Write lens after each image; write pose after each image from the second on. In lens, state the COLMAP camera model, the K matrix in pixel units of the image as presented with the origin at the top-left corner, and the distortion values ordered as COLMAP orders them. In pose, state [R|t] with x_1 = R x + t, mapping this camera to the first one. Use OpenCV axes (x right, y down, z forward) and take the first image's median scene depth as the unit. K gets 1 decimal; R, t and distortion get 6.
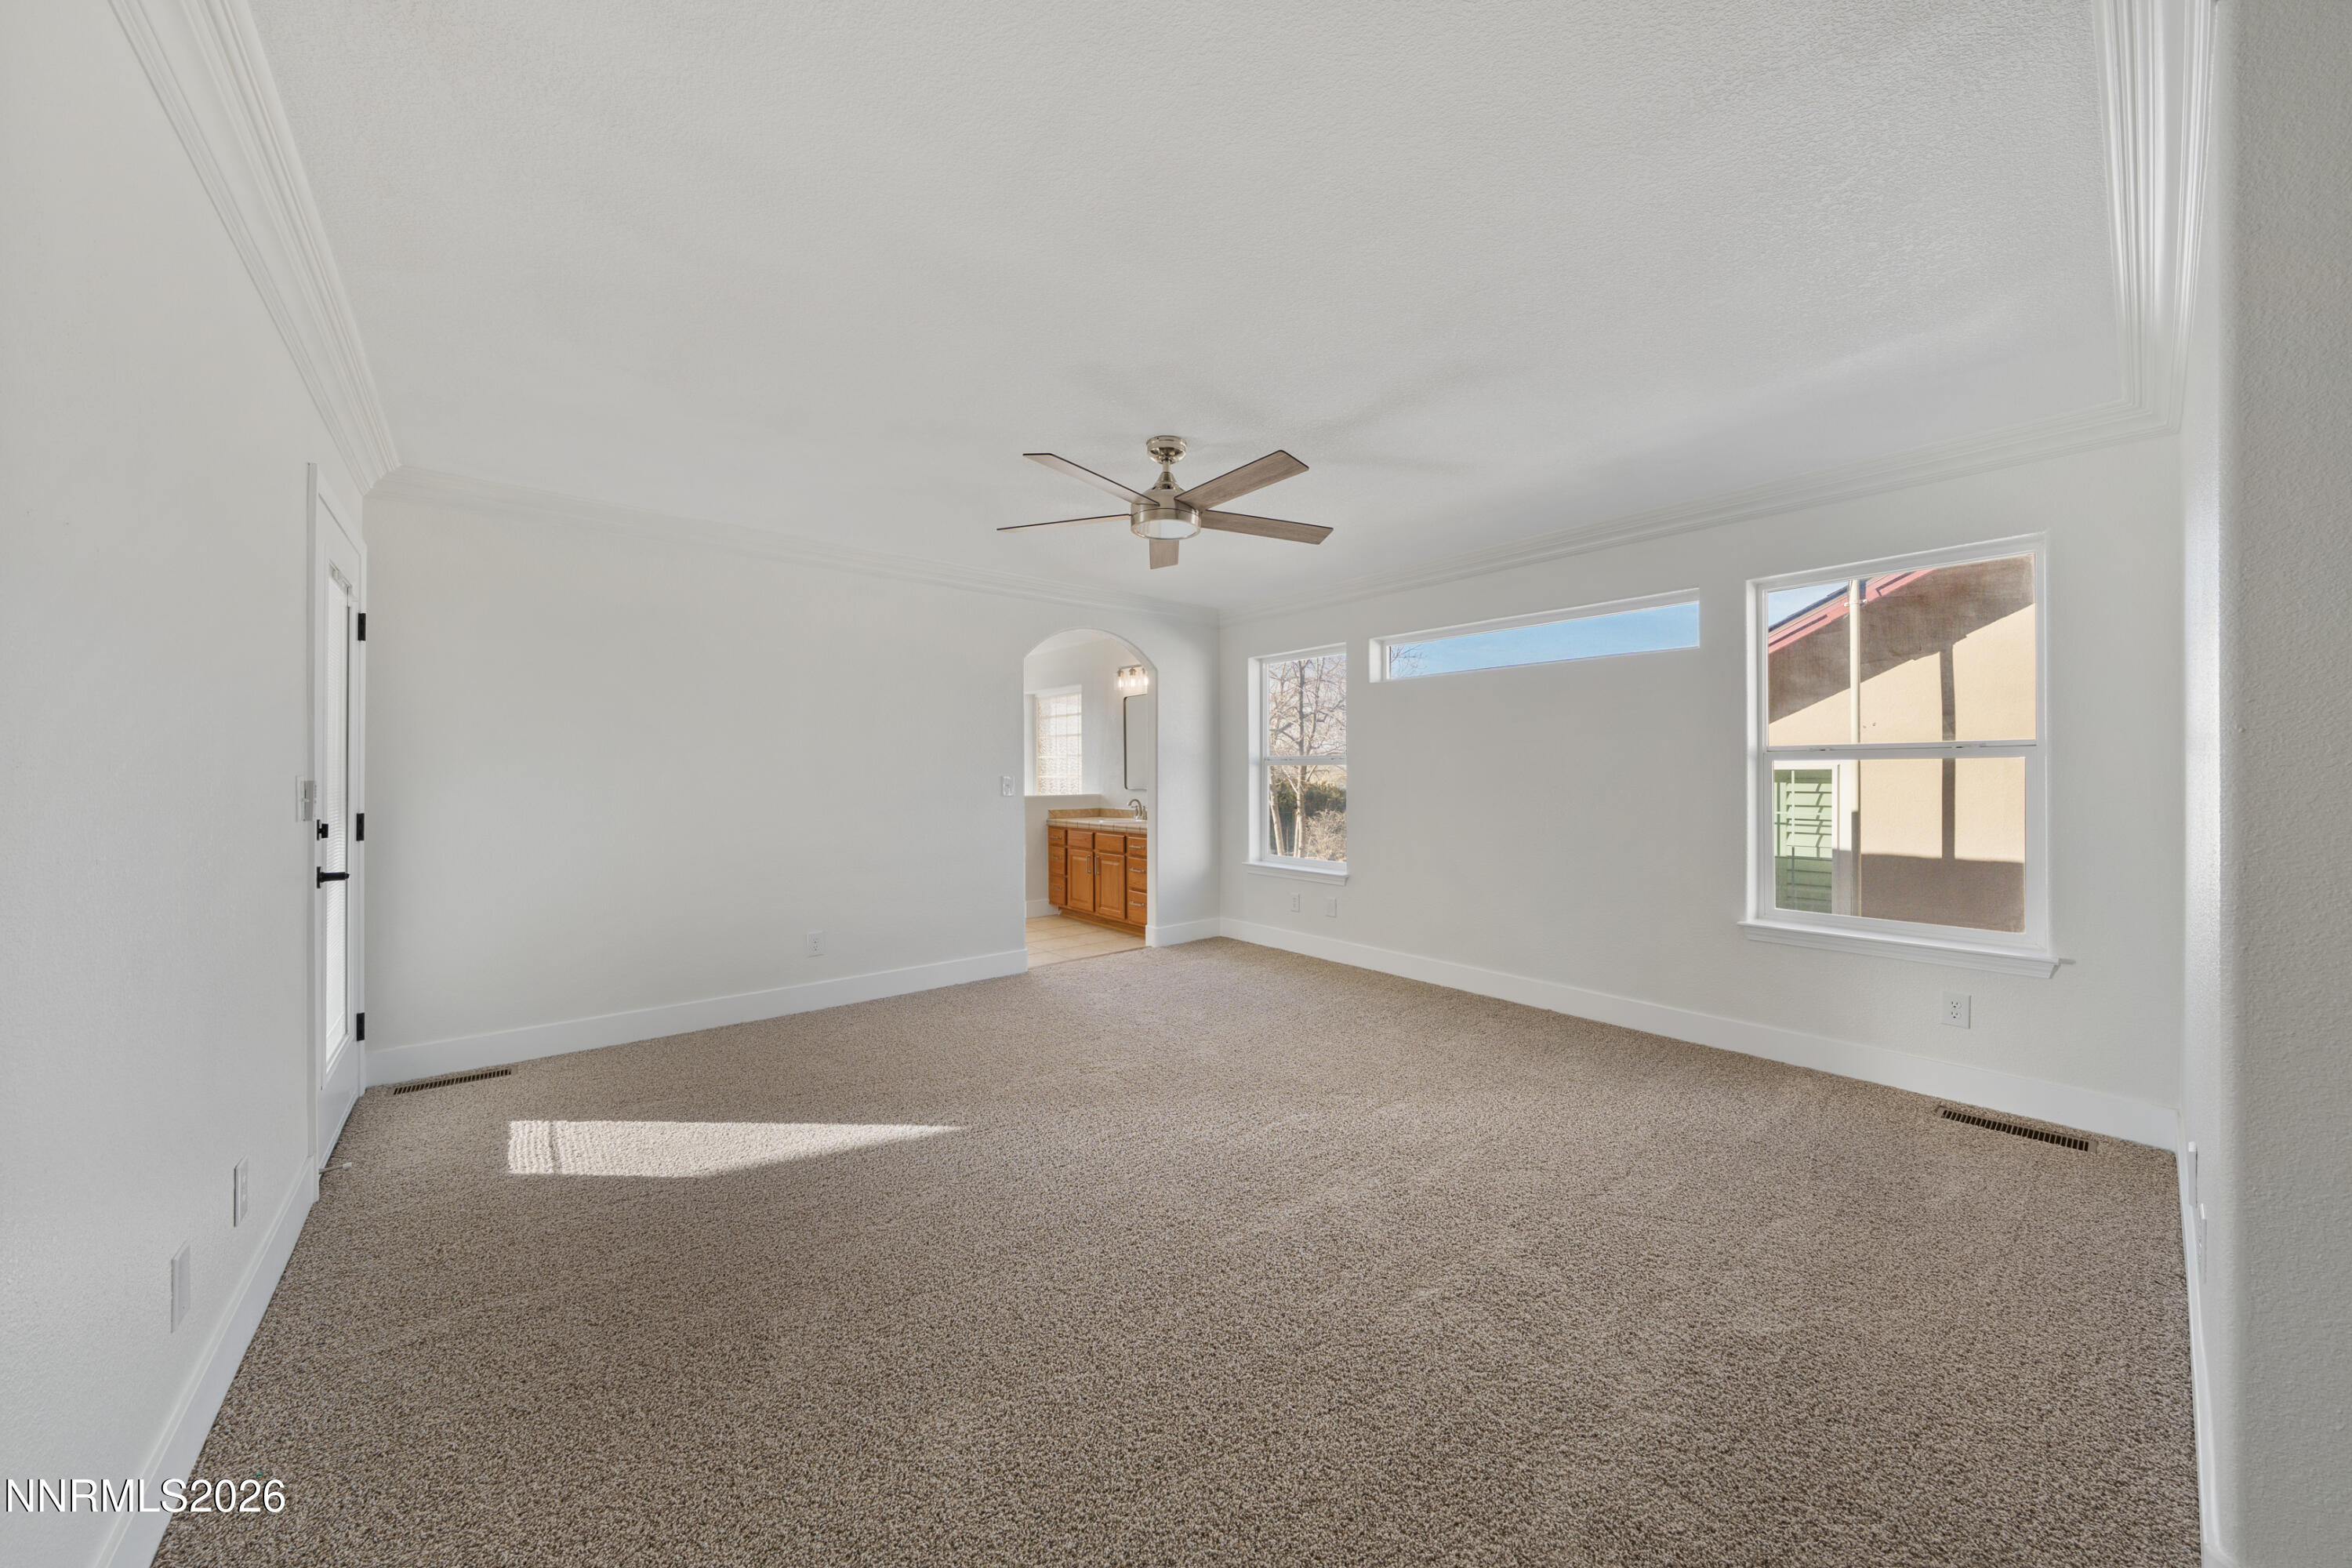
lens RADIAL K [[800.3, 0, 1180.2], [0, 800.3, 777.1], [0, 0, 1]] dist [-0.000750, -0.000090]
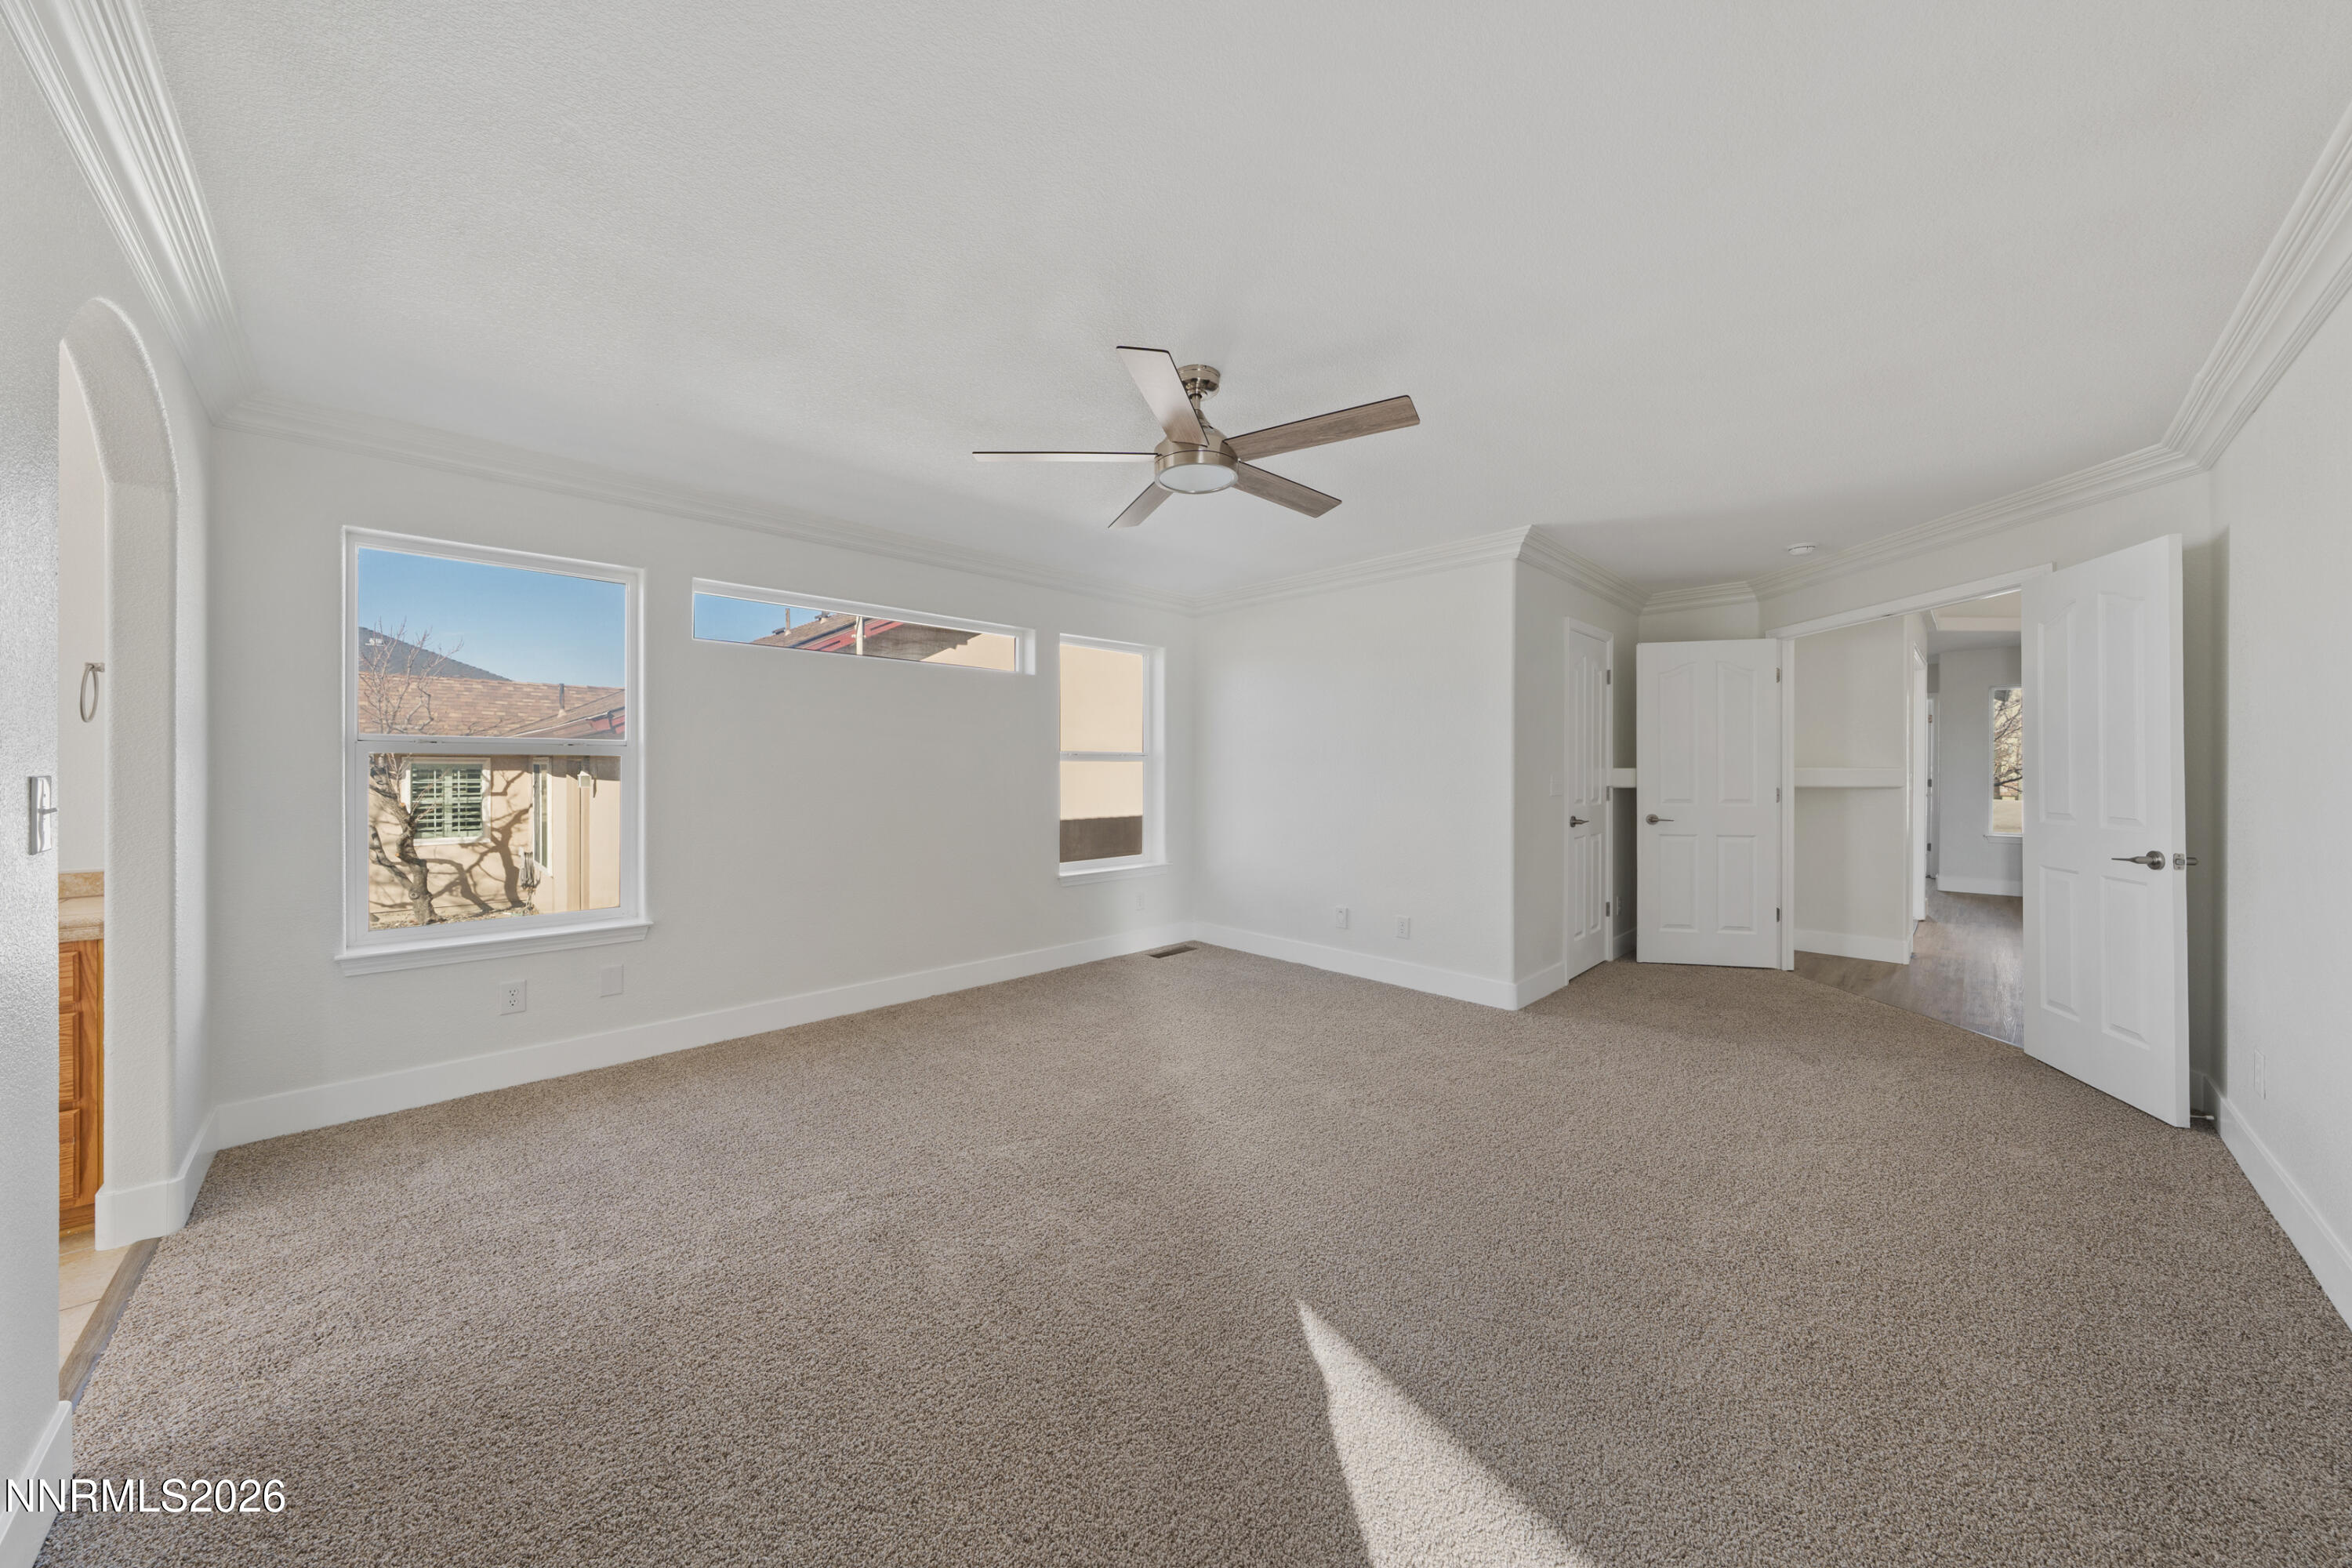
lens RADIAL K [[800.3, 0, 1180.2], [0, 800.3, 777.1], [0, 0, 1]] dist [-0.000750, -0.000090]
pose [[-0.094865, -0.014955, 0.995378, -0.688940], [-0.002493, 0.999888, 0.014785, -0.012729], [-0.995487, -0.001079, -0.094892, 0.881809]]
